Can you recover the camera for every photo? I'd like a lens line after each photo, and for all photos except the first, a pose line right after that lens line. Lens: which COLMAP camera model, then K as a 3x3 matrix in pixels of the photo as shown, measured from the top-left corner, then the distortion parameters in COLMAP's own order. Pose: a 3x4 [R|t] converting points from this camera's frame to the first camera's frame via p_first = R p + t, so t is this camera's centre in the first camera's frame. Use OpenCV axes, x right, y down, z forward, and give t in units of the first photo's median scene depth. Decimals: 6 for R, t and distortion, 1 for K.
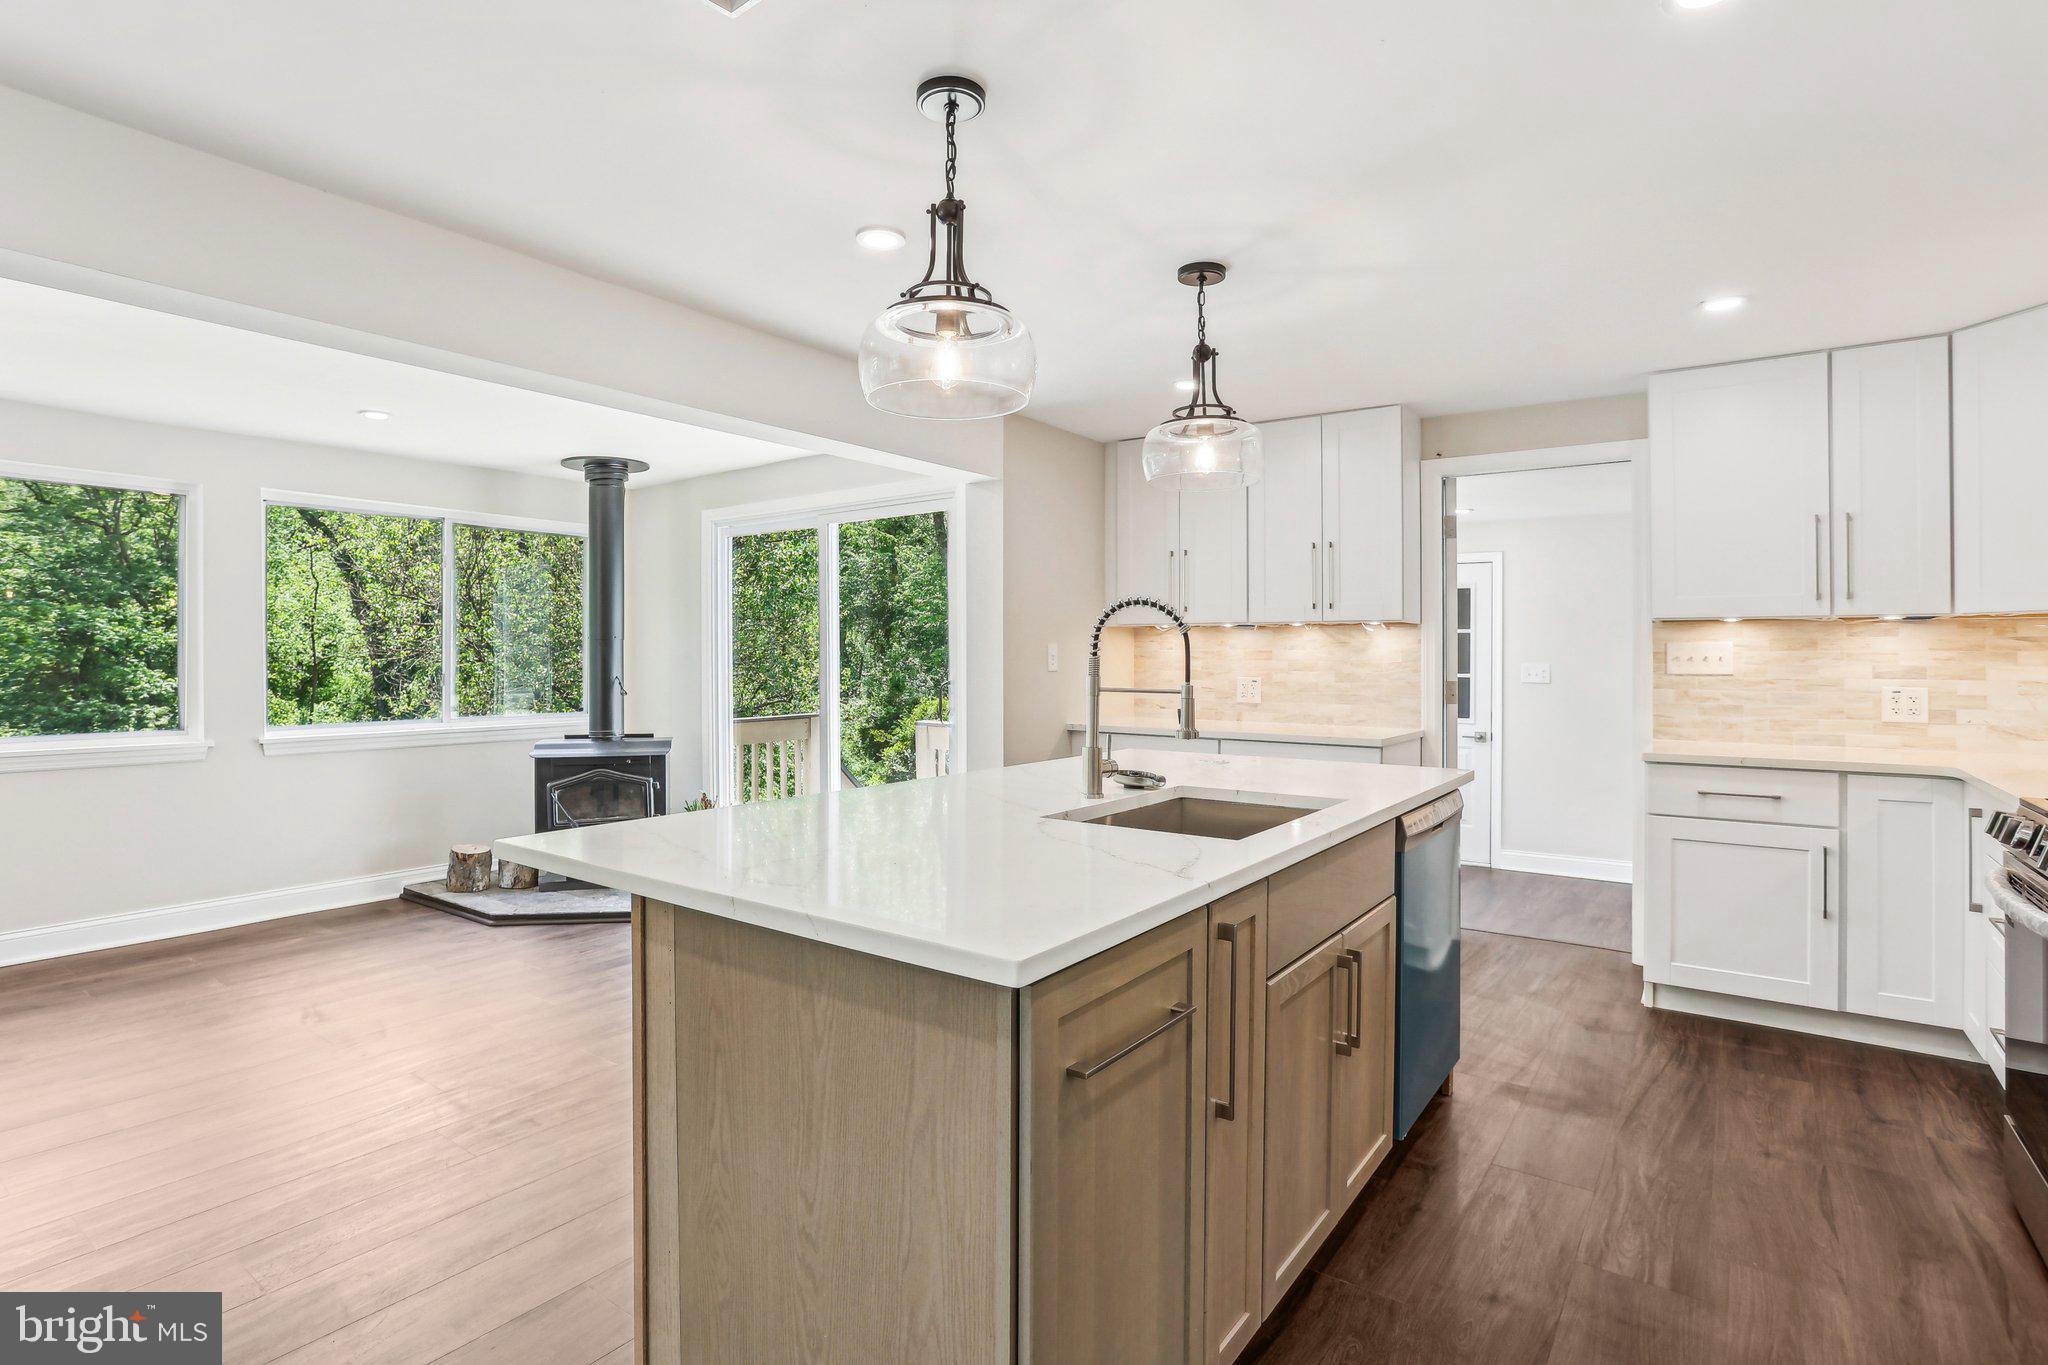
lens RADIAL K [[1027.4, 0, 990.3], [0, 1027.4, 651.5], [0, 0, 1]] dist [-0.042754, 0.021161]
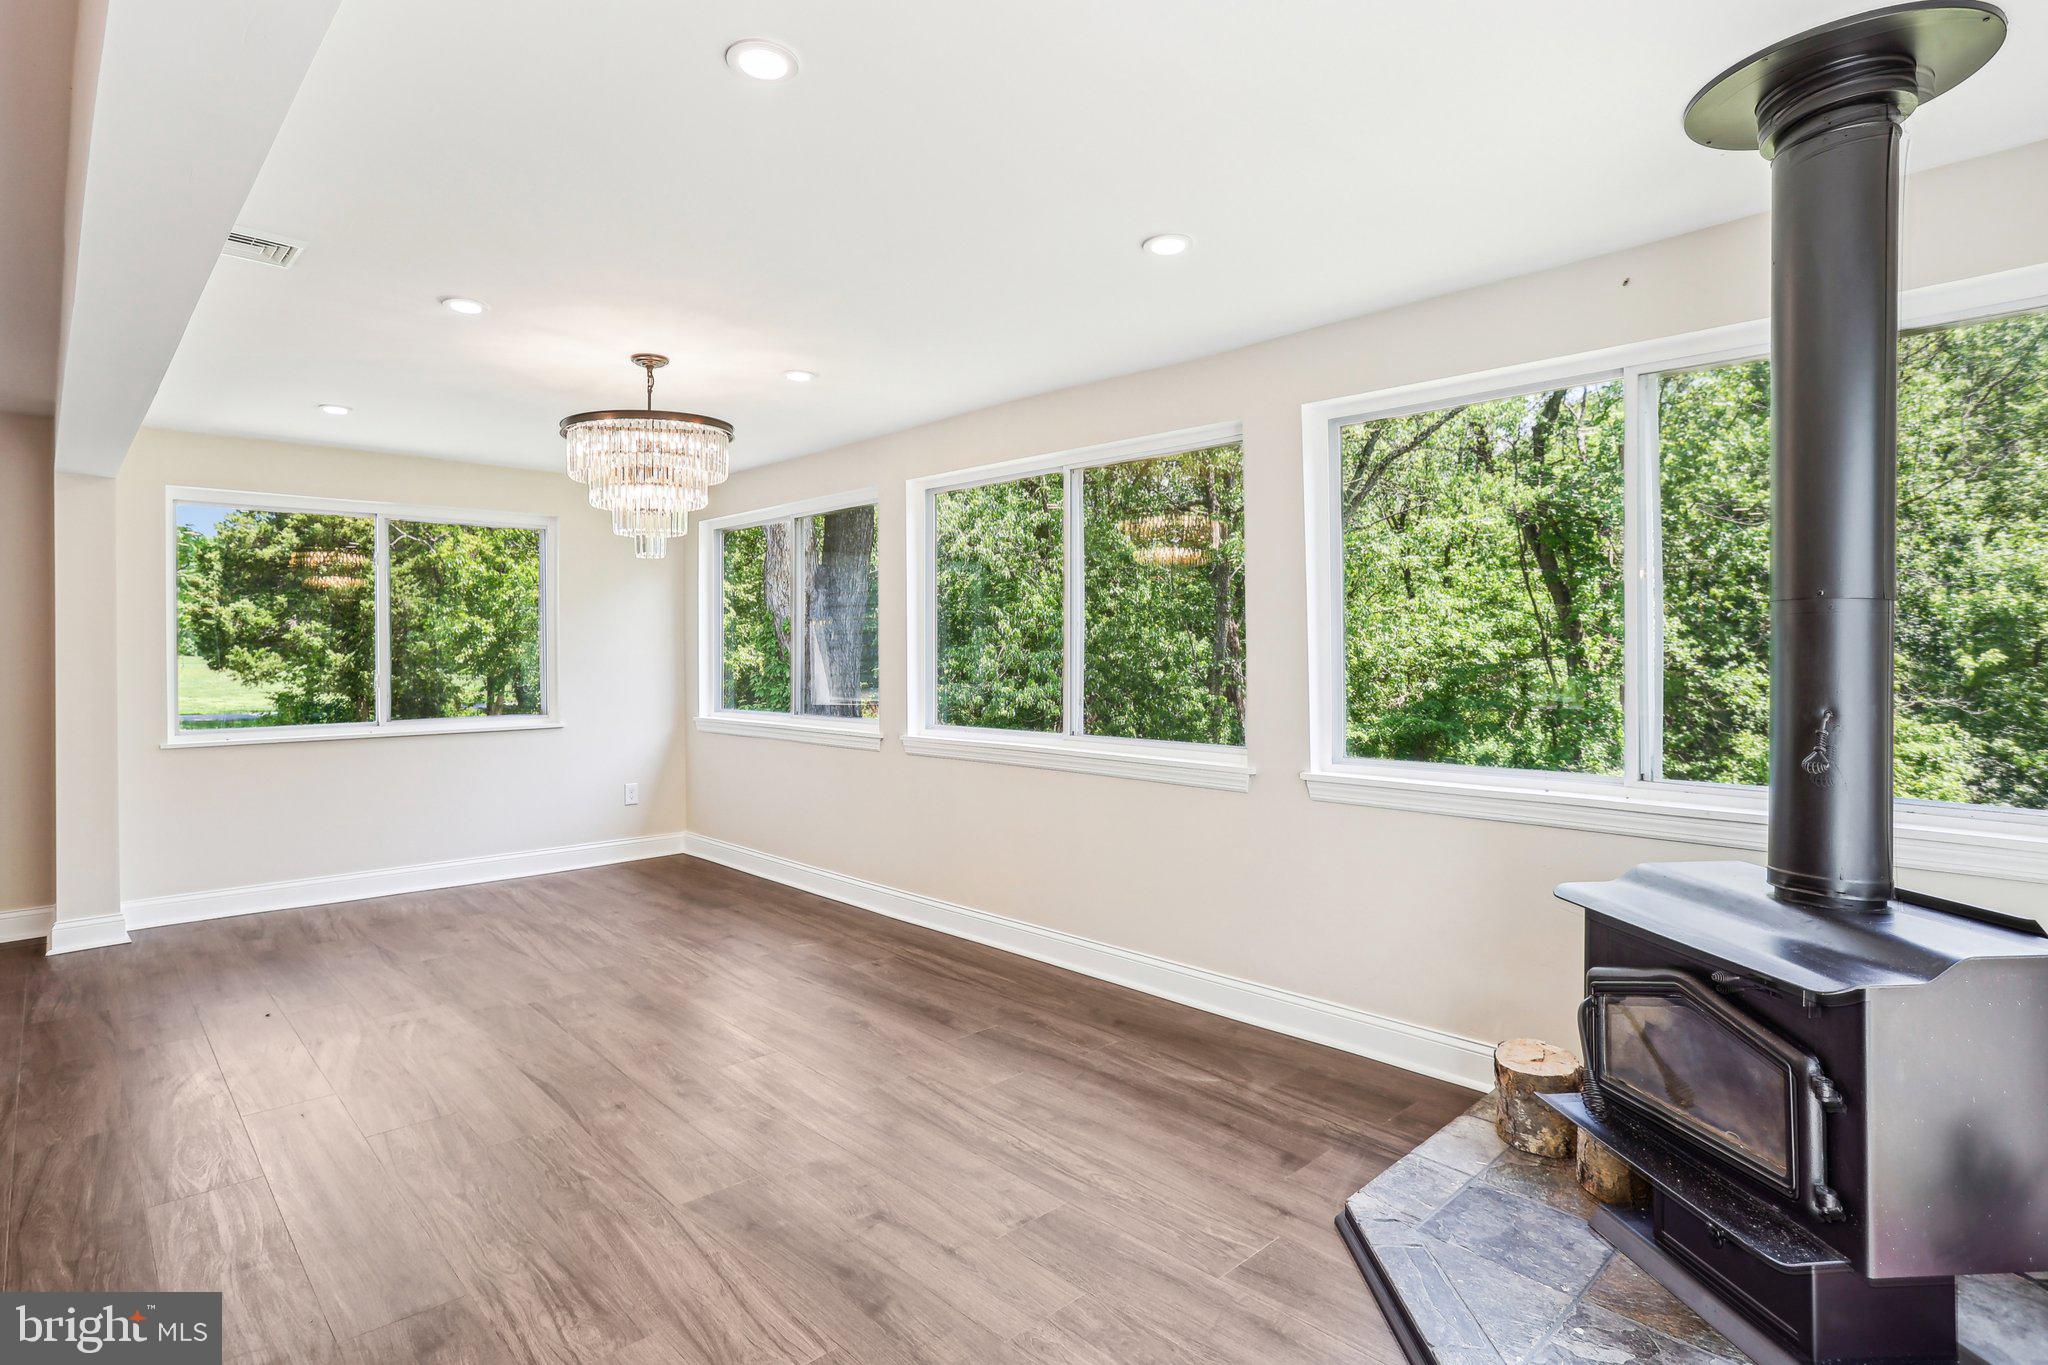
lens RADIAL K [[1027.4, 0, 1001.4], [0, 1027.4, 645.6], [0, 0, 1]] dist [-0.042754, 0.021161]
pose [[-0.170367, -0.011483, -0.985314, 0.008447], [0.011685, 0.999838, -0.013672, 0.007012], [0.985311, -0.013842, -0.170205, 1.136715]]
